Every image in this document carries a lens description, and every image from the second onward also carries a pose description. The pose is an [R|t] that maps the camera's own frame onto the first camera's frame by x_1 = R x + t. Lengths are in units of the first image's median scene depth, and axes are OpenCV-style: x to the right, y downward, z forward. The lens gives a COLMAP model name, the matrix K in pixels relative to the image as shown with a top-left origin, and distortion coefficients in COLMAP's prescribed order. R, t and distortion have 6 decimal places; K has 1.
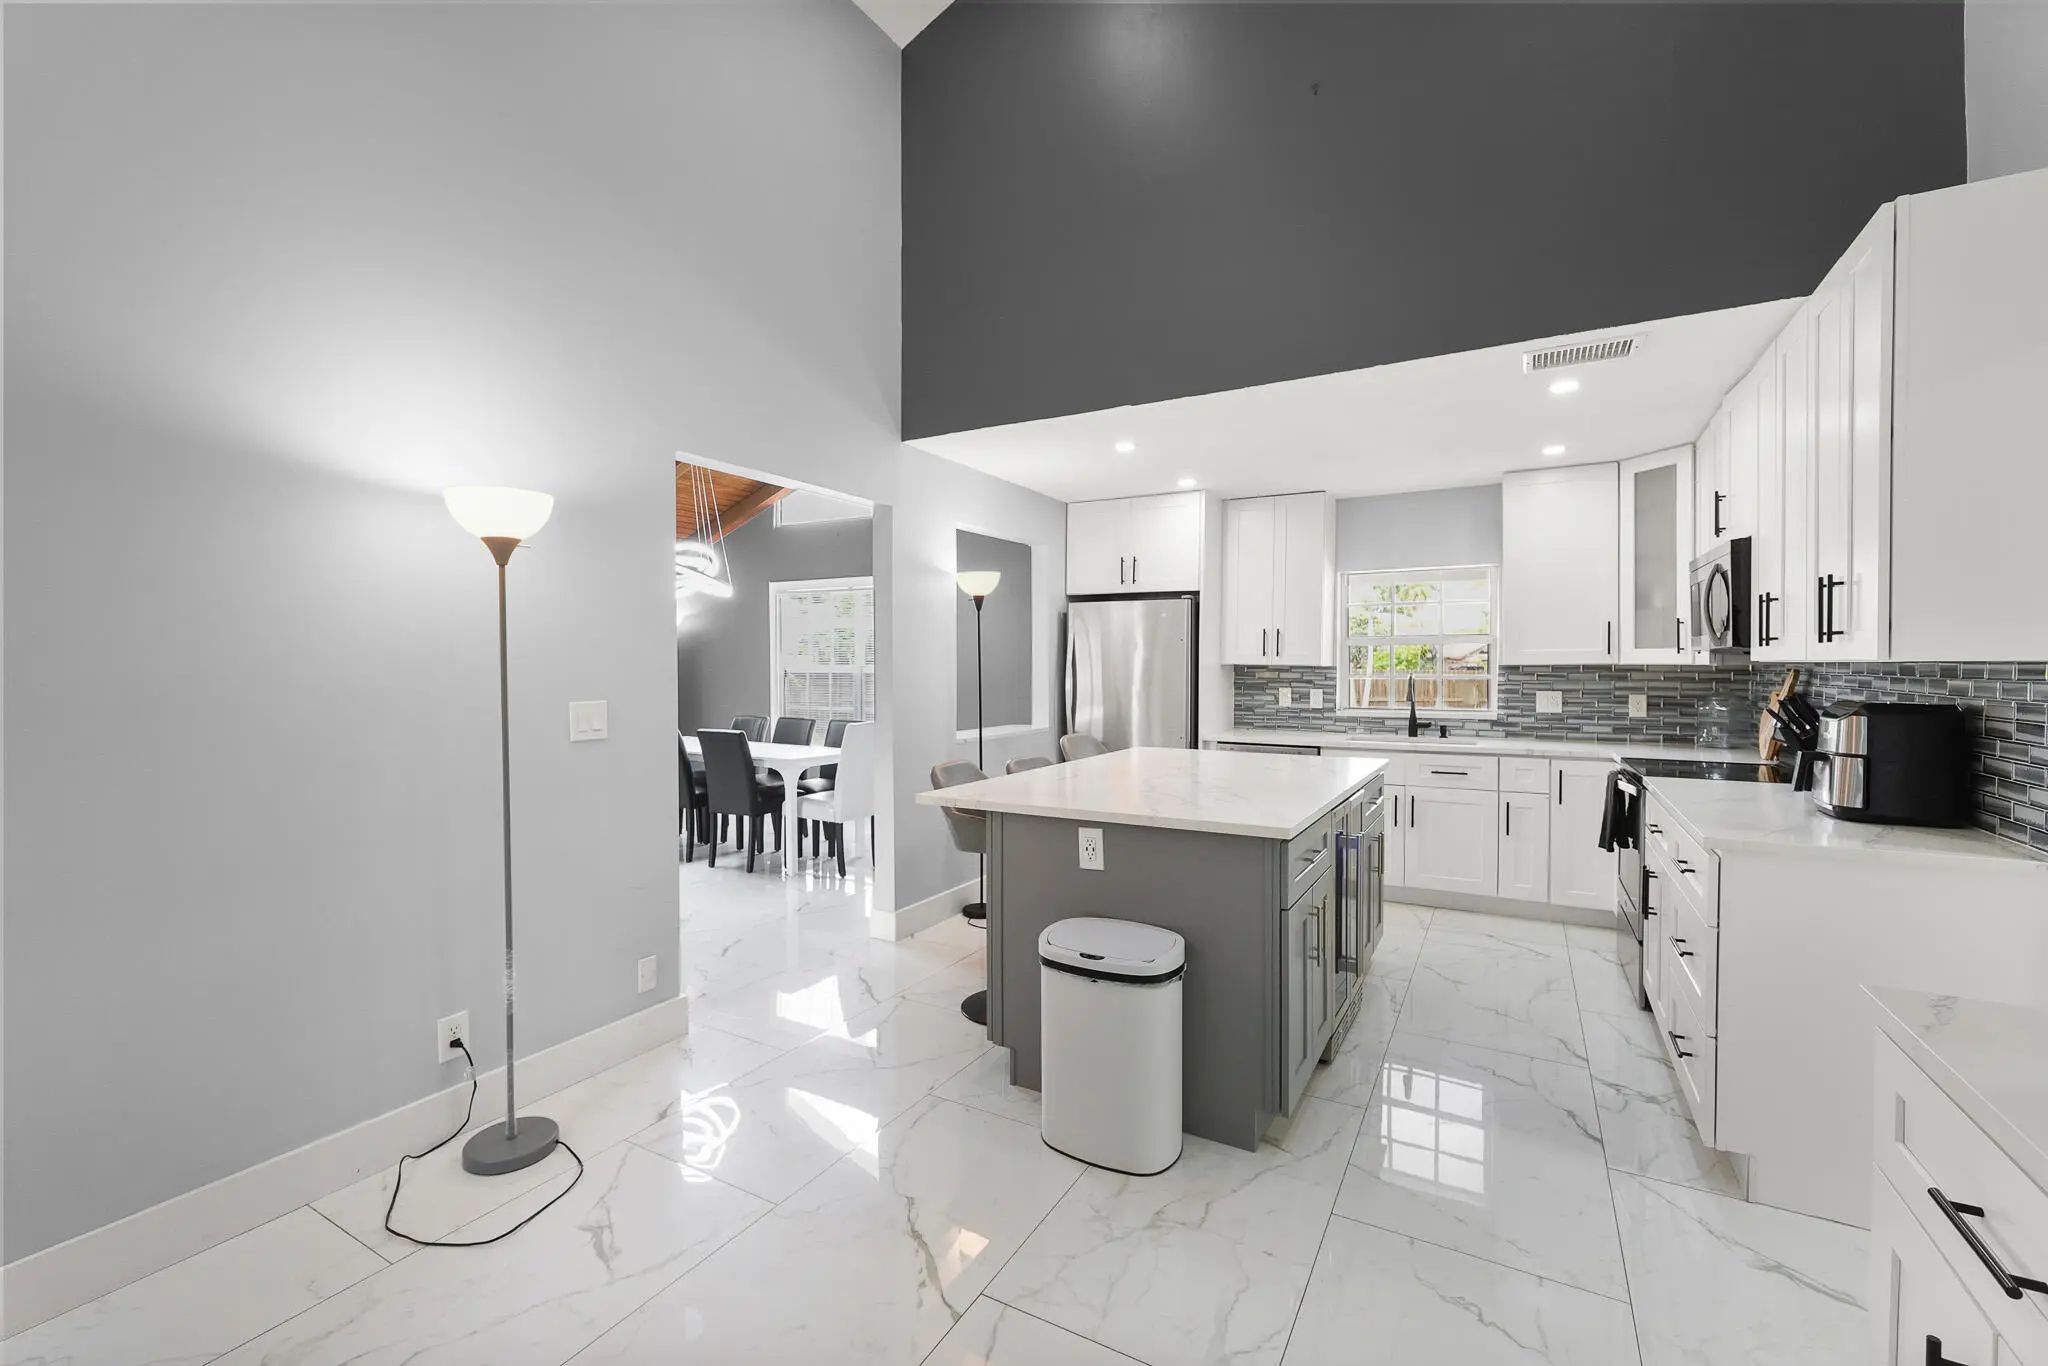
lens RADIAL K [[850.1, 0, 1035.1], [0, 850.1, 660.5], [0, 0, 1]] dist [-0.000069, -0.000077]
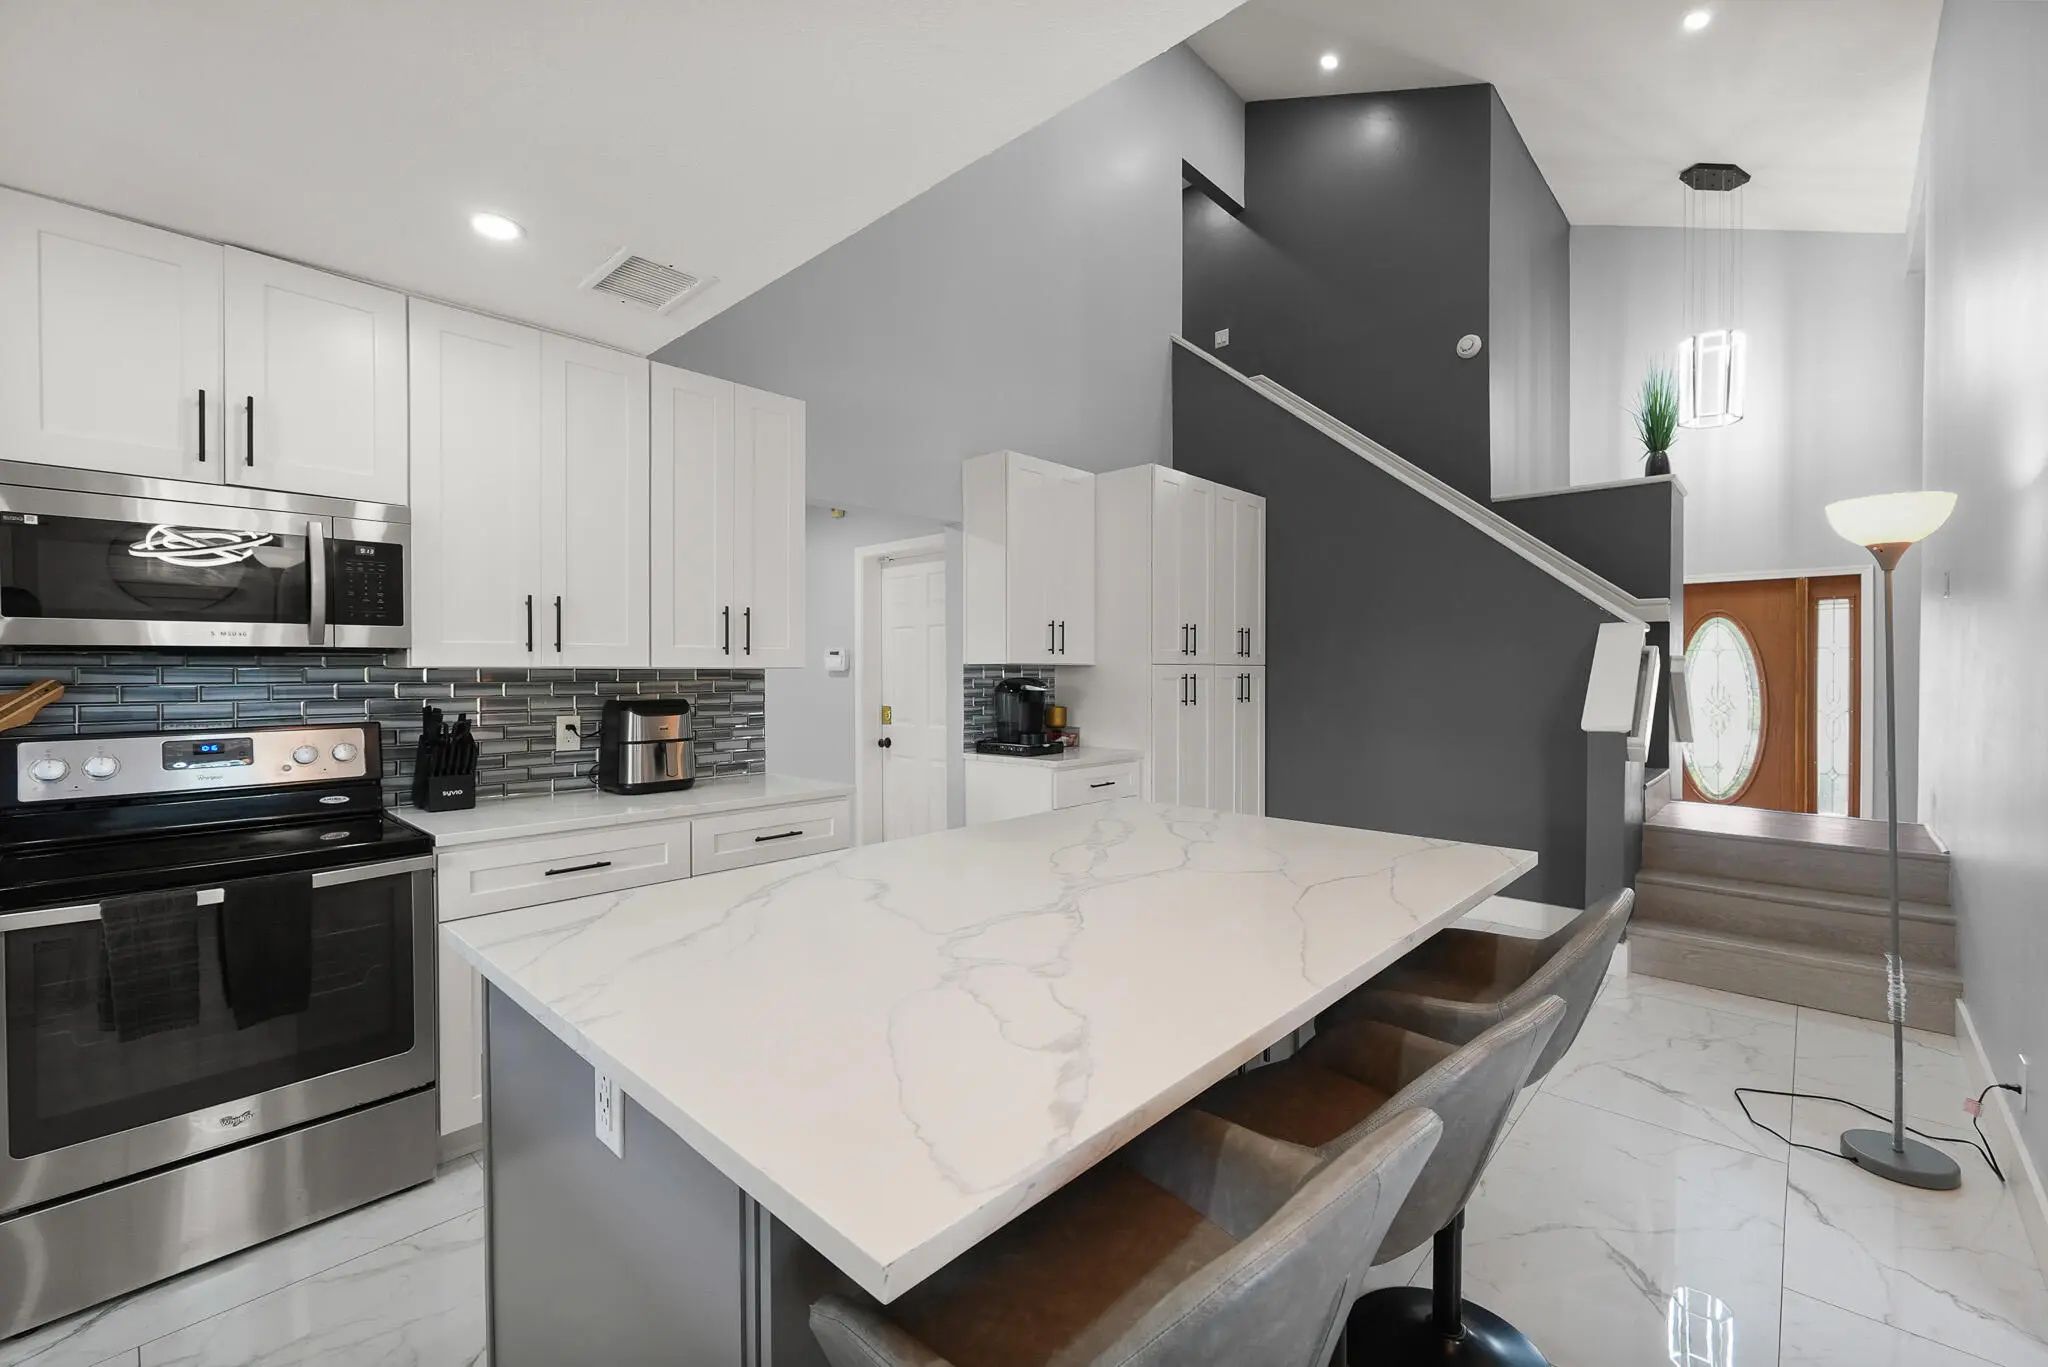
lens RADIAL K [[855.2, 0, 1021.4], [0, 855.2, 678.0], [0, 0, 1]] dist [0.000173, -0.000075]
pose [[-0.967398, 0.006848, 0.253168, 0.058569], [0.006646, 0.999977, -0.001655, 0.011222], [-0.253173, 0.000081, -0.967421, 1.021719]]
